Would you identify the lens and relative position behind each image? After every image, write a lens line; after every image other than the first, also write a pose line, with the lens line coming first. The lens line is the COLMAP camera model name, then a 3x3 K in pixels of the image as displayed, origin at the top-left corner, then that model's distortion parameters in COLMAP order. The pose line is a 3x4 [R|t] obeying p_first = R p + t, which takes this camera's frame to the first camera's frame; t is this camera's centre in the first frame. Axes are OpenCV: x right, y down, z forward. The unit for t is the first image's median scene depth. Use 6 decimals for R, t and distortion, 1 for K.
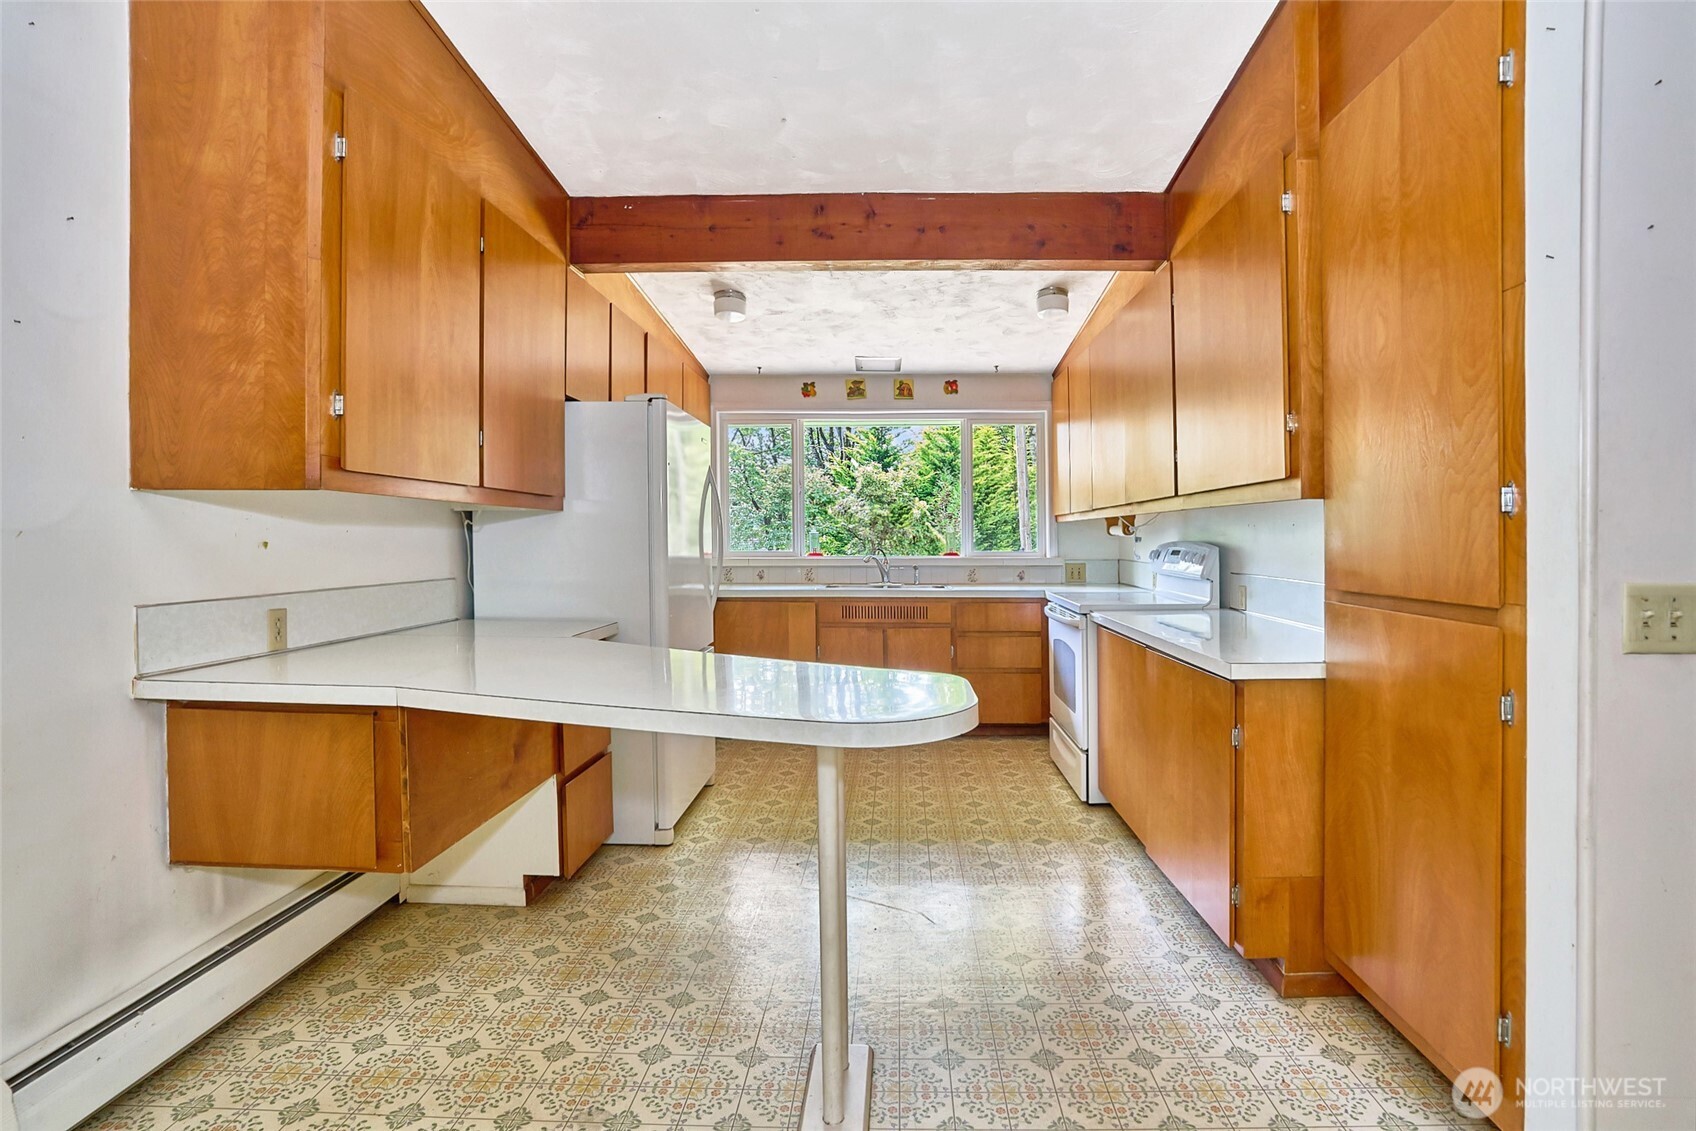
lens RADIAL K [[801.0, 0, 853.9], [0, 801.0, 549.8], [0, 0, 1]] dist [-0.030758, 0.001275]
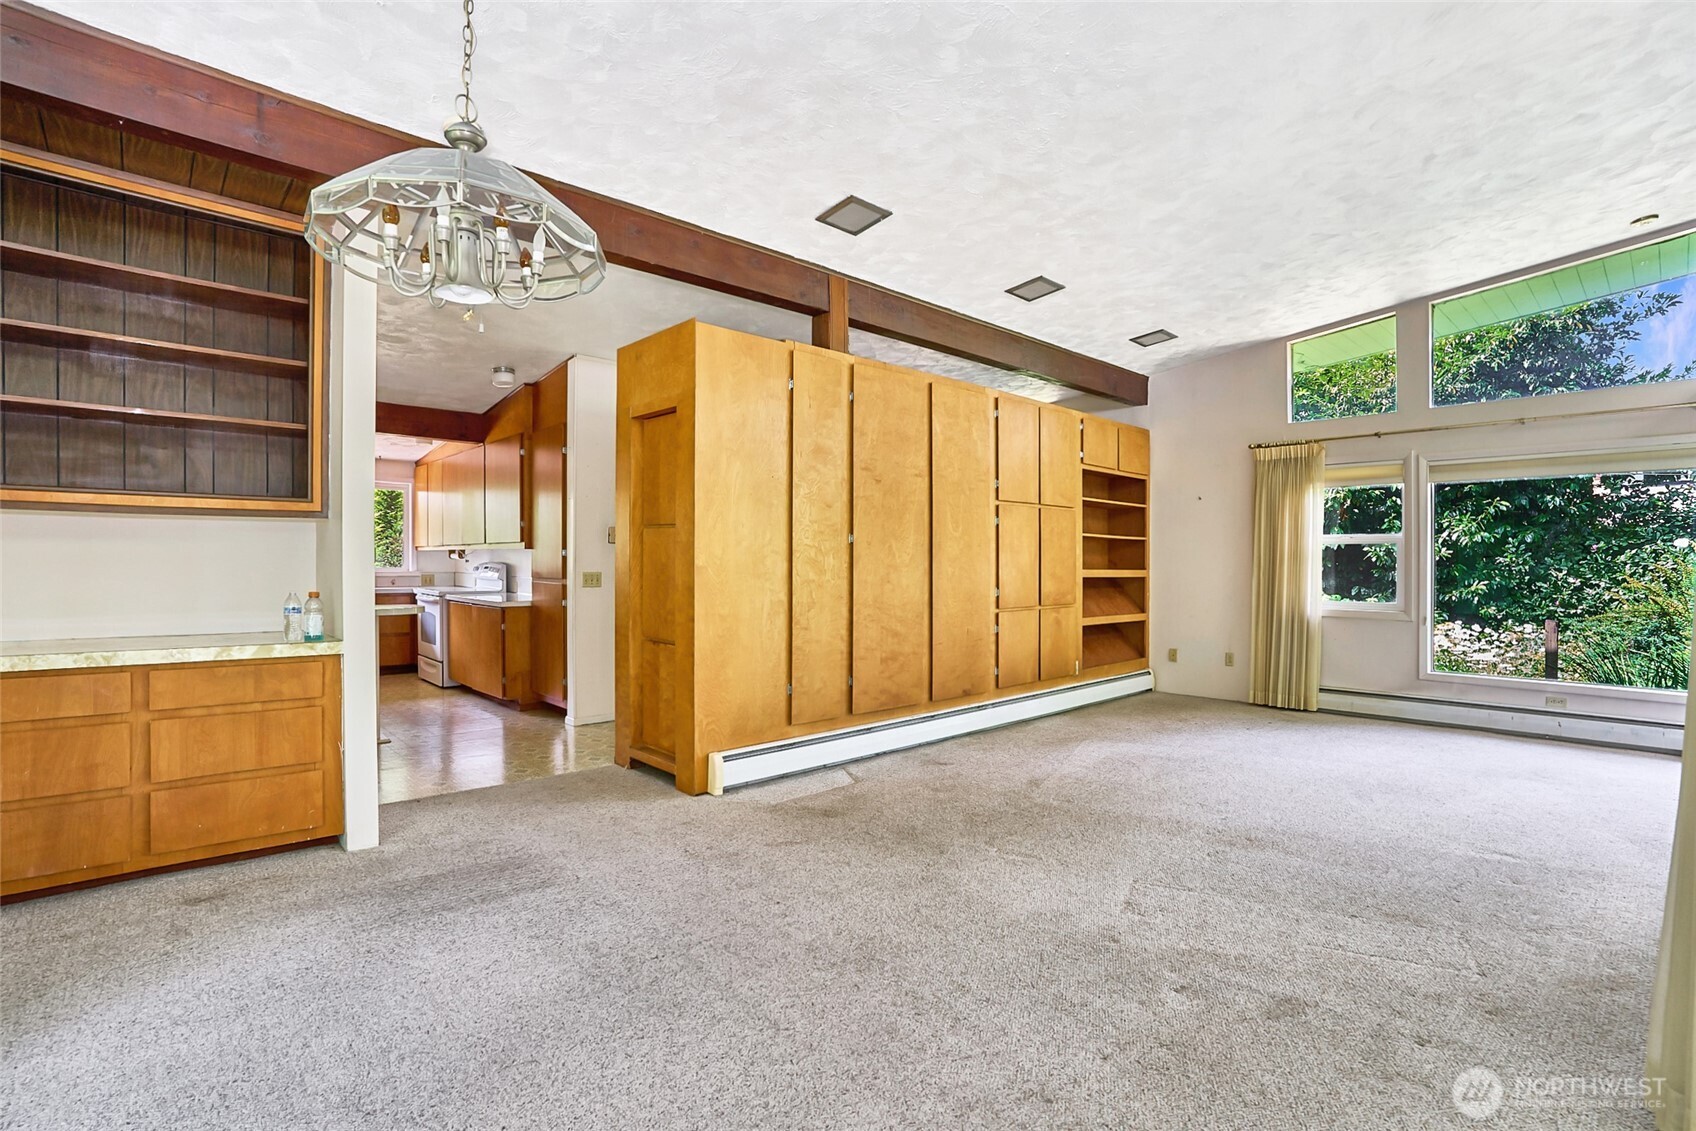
lens RADIAL K [[801.0, 0, 844.0], [0, 801.0, 570.4], [0, 0, 1]] dist [-0.030758, 0.001275]
pose [[0.700358, 0.004053, 0.713780, -0.119868], [-0.002703, 0.999992, -0.003026, 0.004190], [-0.713787, 0.000190, 0.700363, -0.316893]]
